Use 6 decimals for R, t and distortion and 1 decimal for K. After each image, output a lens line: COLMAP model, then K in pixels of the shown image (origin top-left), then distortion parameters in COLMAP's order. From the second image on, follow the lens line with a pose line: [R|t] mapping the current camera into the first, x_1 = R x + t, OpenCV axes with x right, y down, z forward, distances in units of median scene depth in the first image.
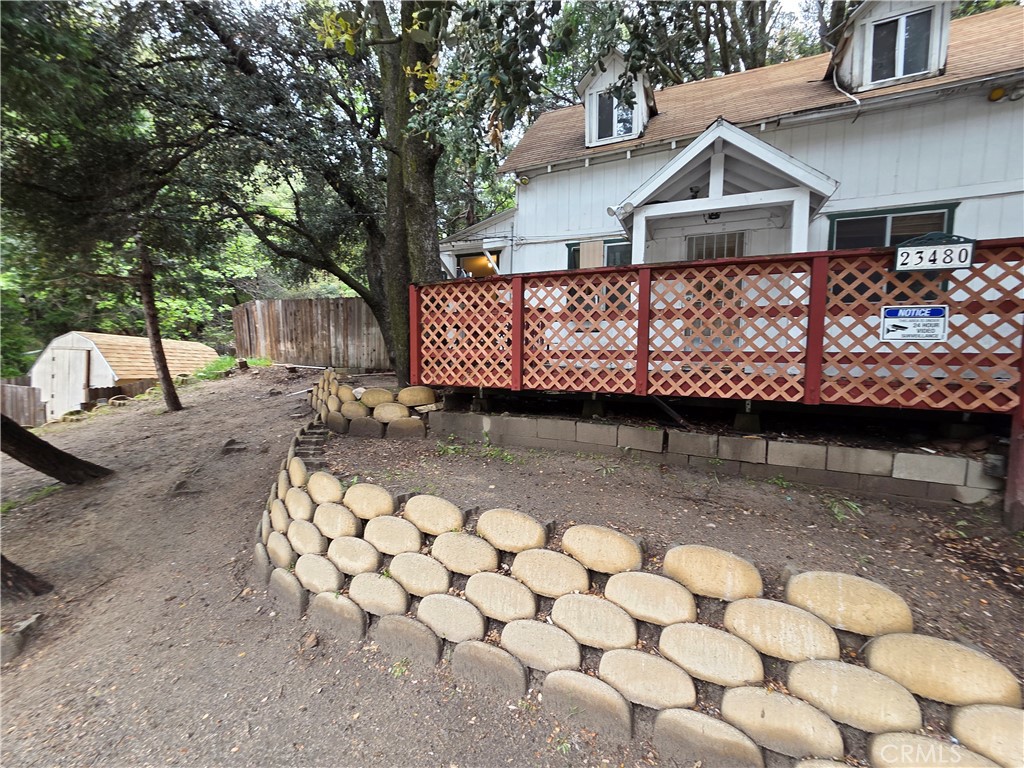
lens RADIAL K [[422.8, 0, 513.7], [0, 422.8, 381.6], [0, 0, 1]] dist [0.000835, 0.001148]
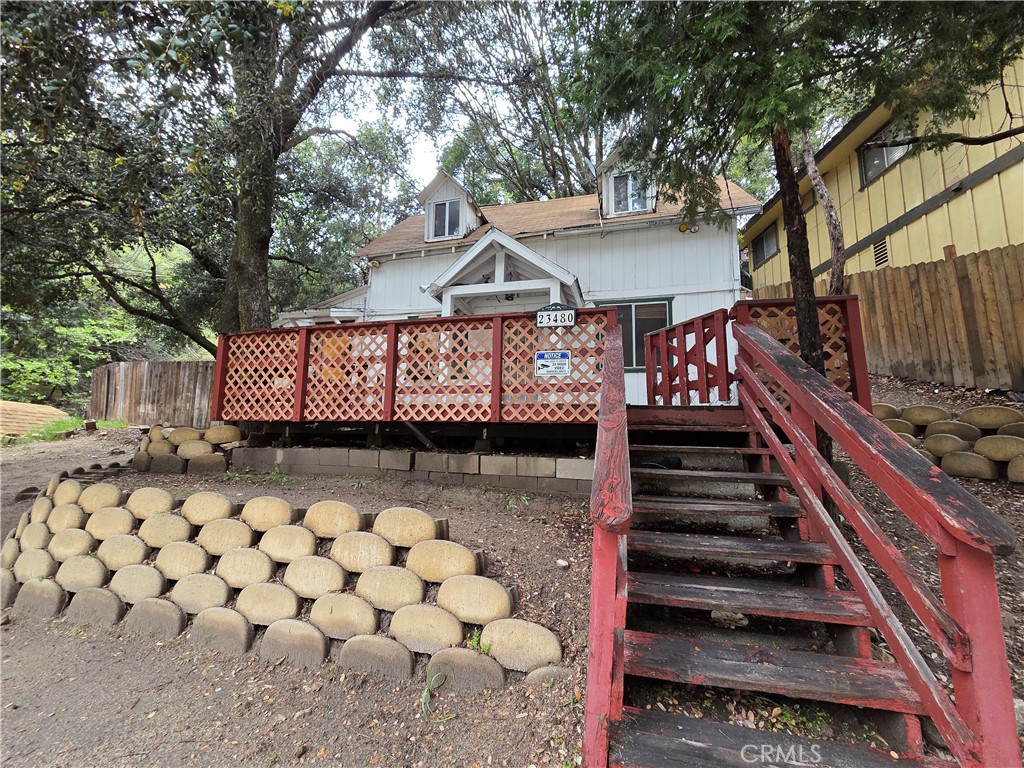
lens RADIAL K [[422.8, 0, 511.1], [0, 422.8, 381.2], [0, 0, 1]] dist [0.000835, 0.001148]
pose [[0.988439, 0.026075, 0.149363, 0.372145], [0.003884, 0.980424, -0.196861, 0.128631], [-0.151573, 0.195166, 0.968987, -0.224073]]
